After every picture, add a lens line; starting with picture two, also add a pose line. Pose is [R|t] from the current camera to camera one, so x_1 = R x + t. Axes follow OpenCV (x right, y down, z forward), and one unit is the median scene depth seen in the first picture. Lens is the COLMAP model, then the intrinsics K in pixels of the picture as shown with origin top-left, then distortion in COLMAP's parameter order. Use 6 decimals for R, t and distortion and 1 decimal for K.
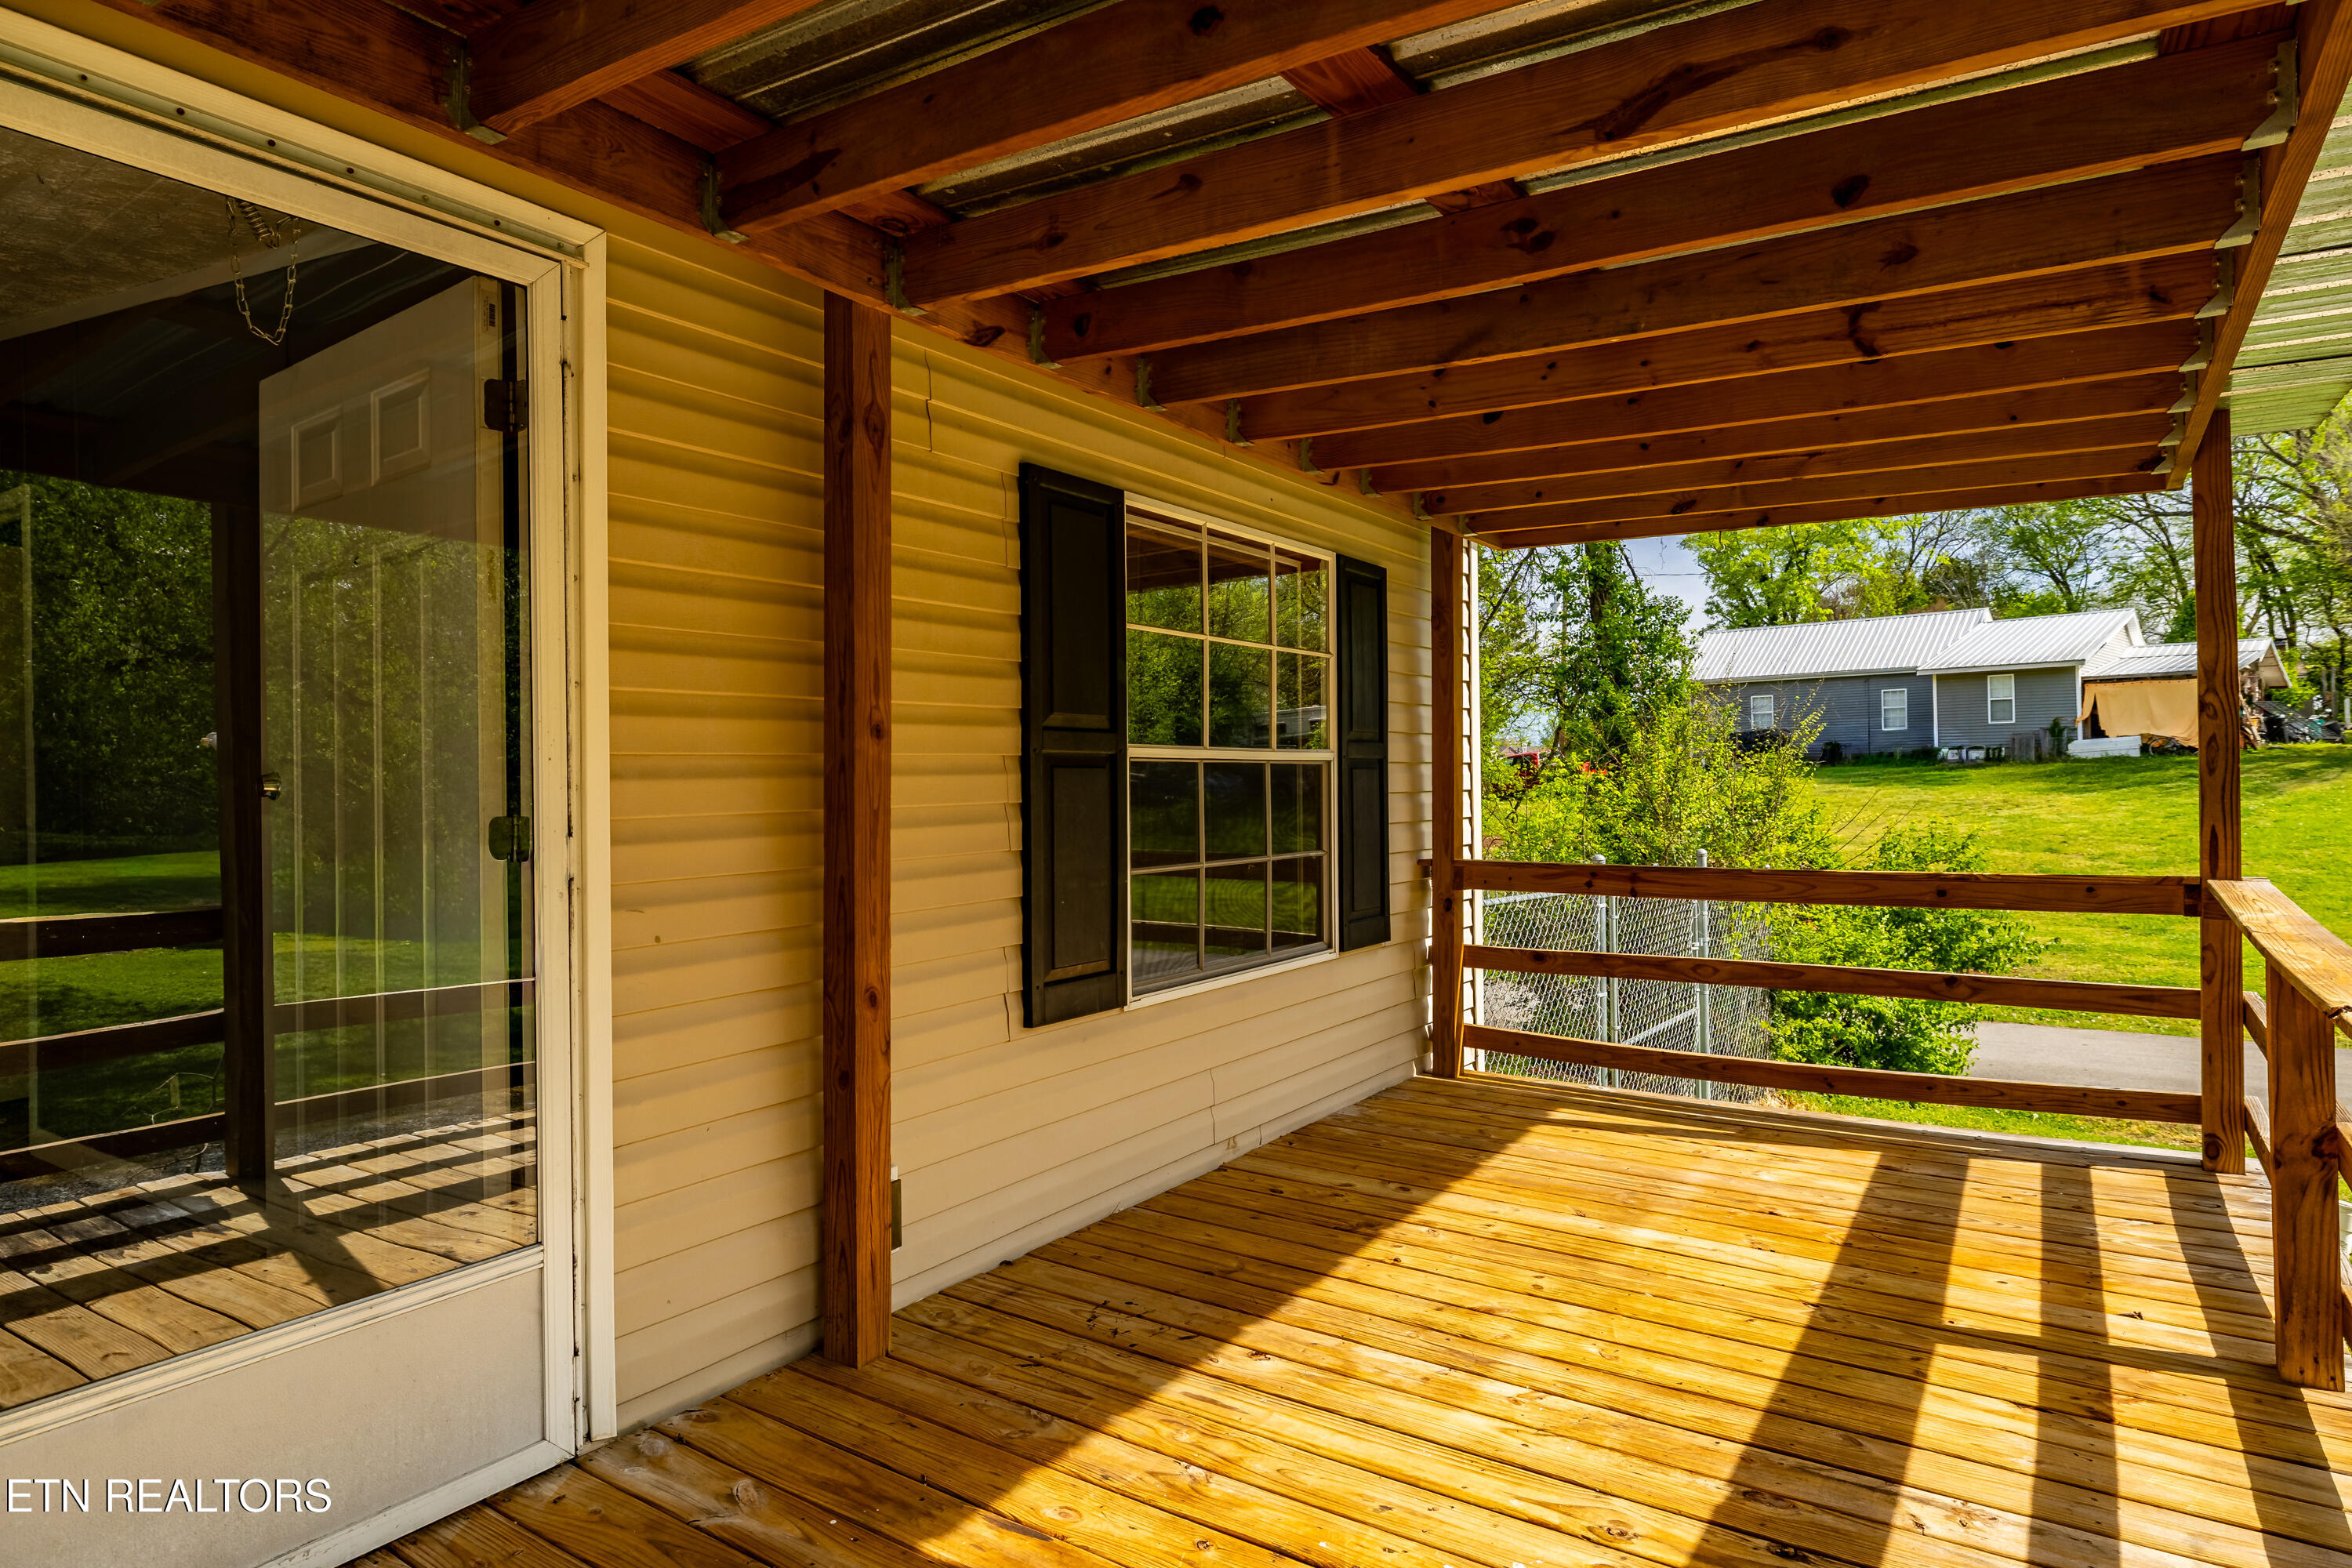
lens RADIAL K [[1305.8, 0, 1189.3], [0, 1305.8, 781.5], [0, 0, 1]] dist [0.000280, -0.001743]
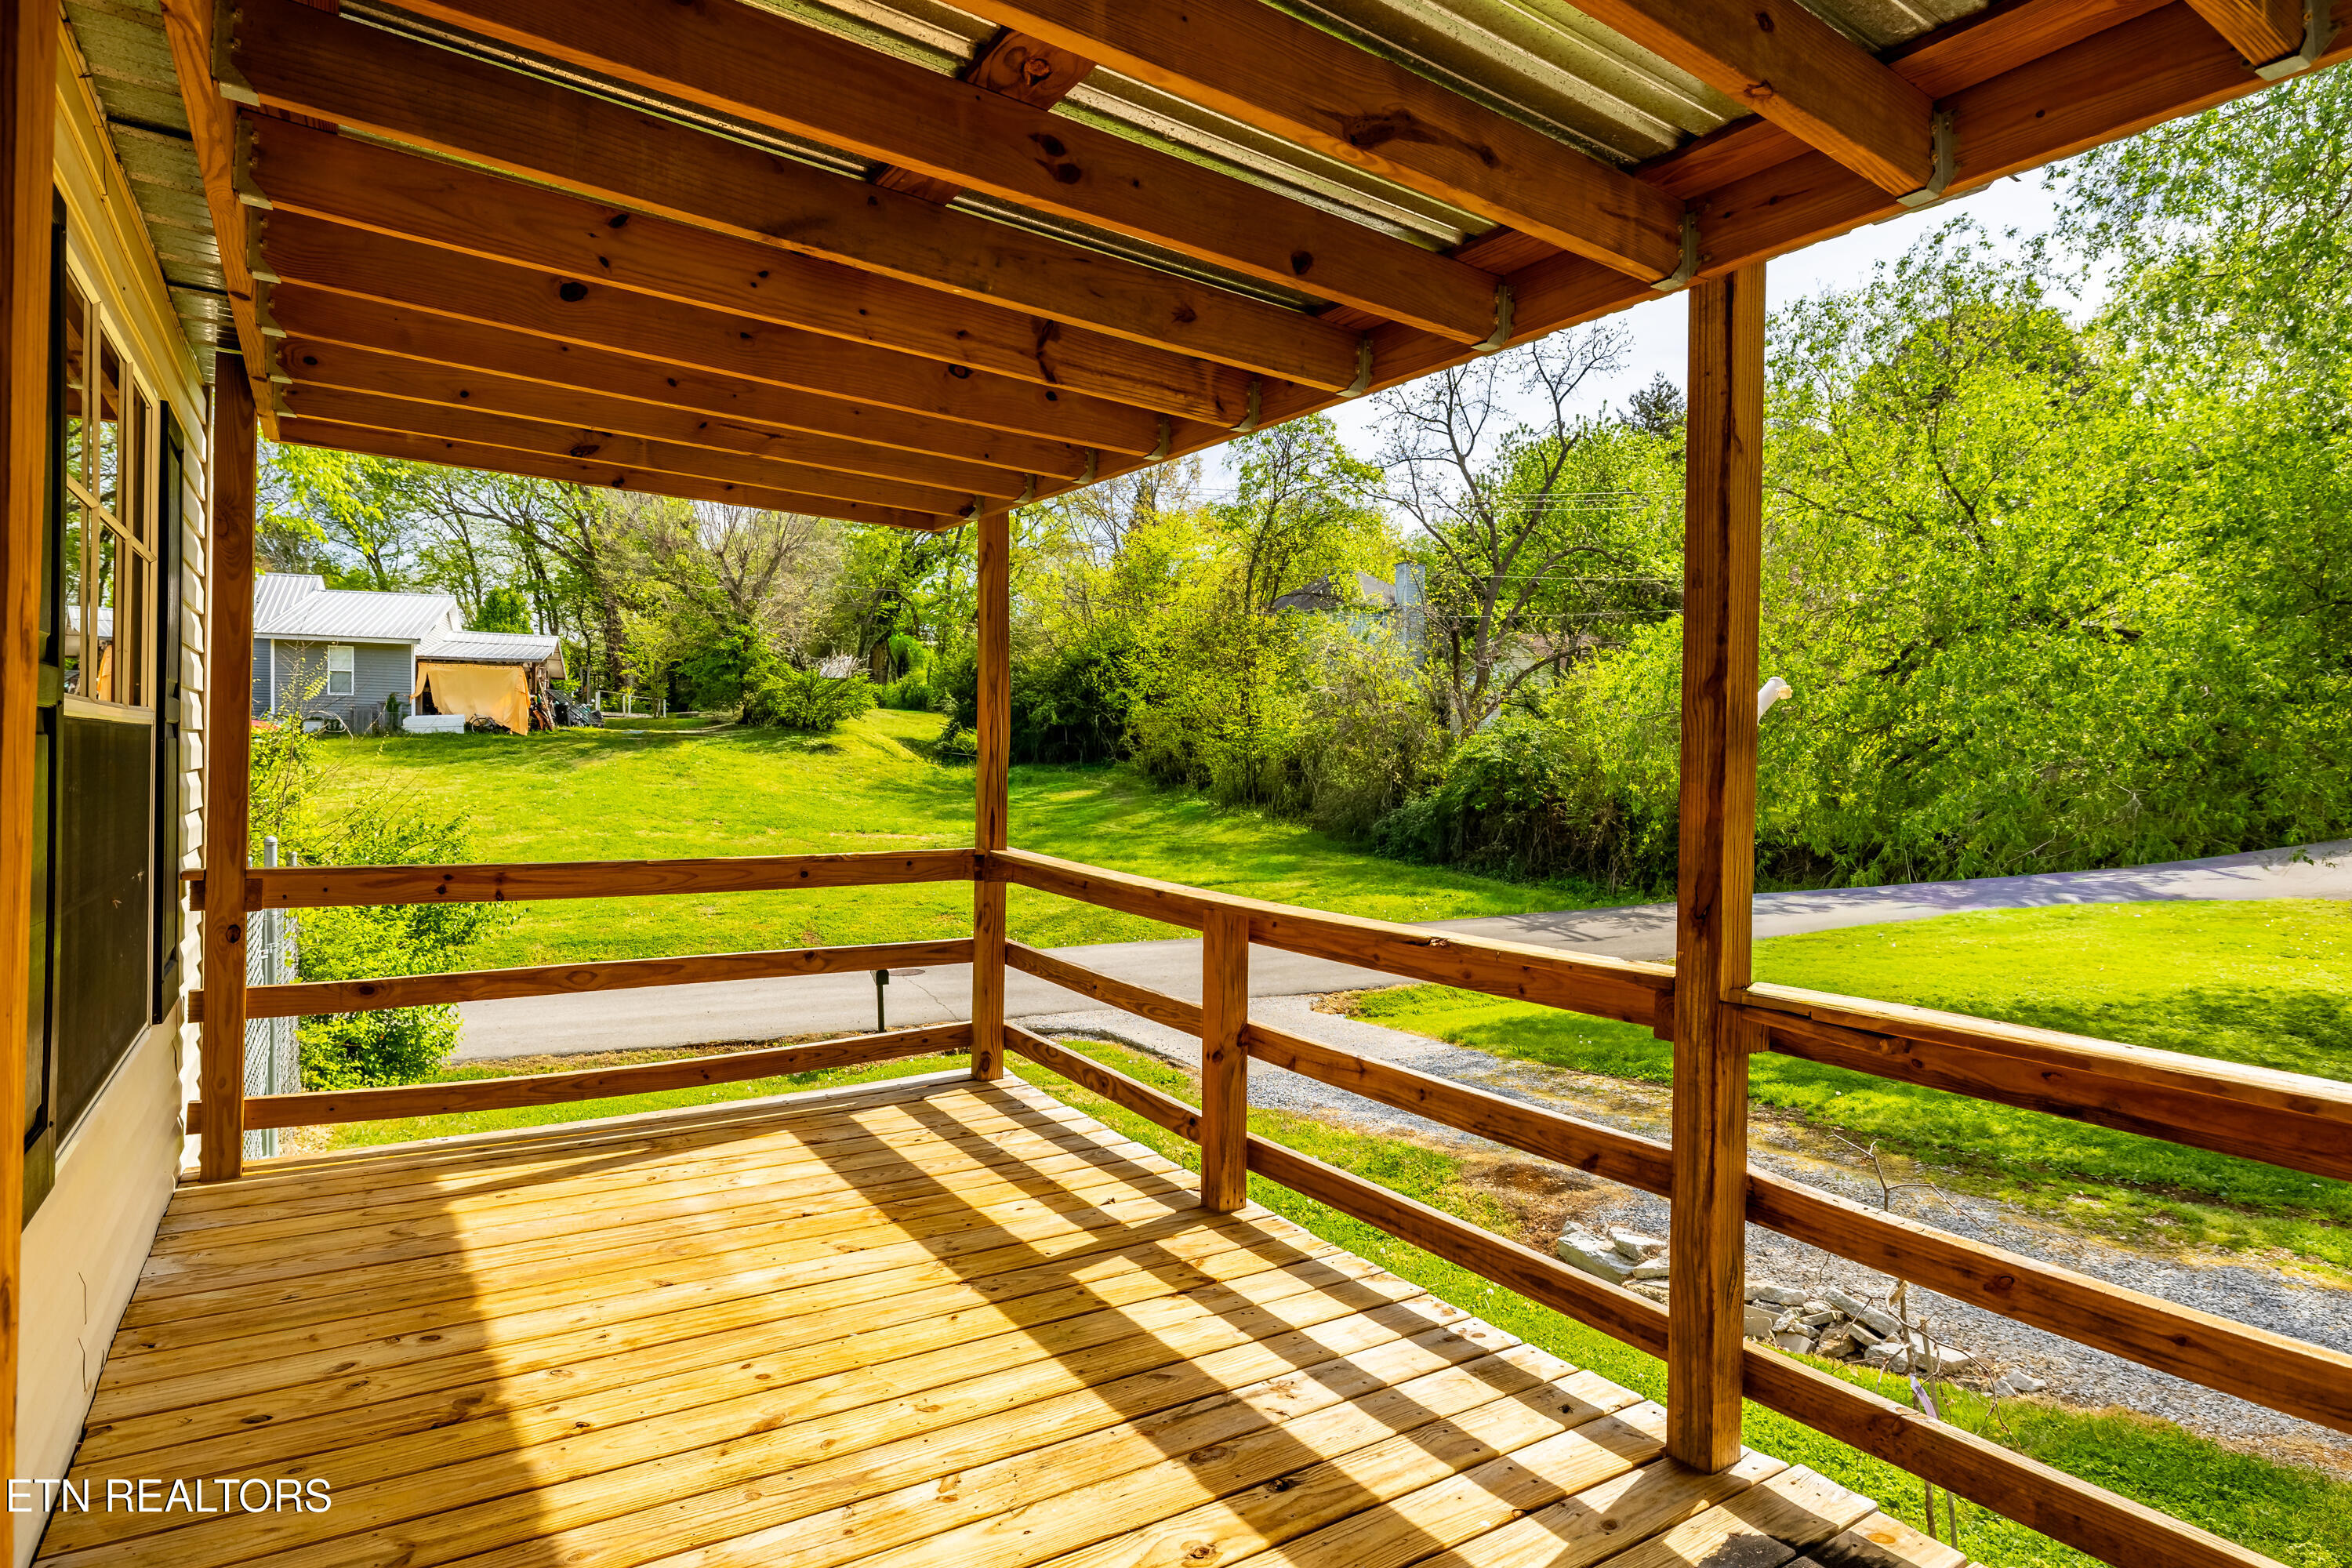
lens RADIAL K [[1305.8, 0, 1159.2], [0, 1305.8, 779.0], [0, 0, 1]] dist [0.000280, -0.001743]
pose [[0.412086, 0.004201, 0.911135, -0.298695], [-0.022392, 0.999734, 0.005518, -0.004522], [-0.910870, -0.022676, 0.412070, 0.330454]]
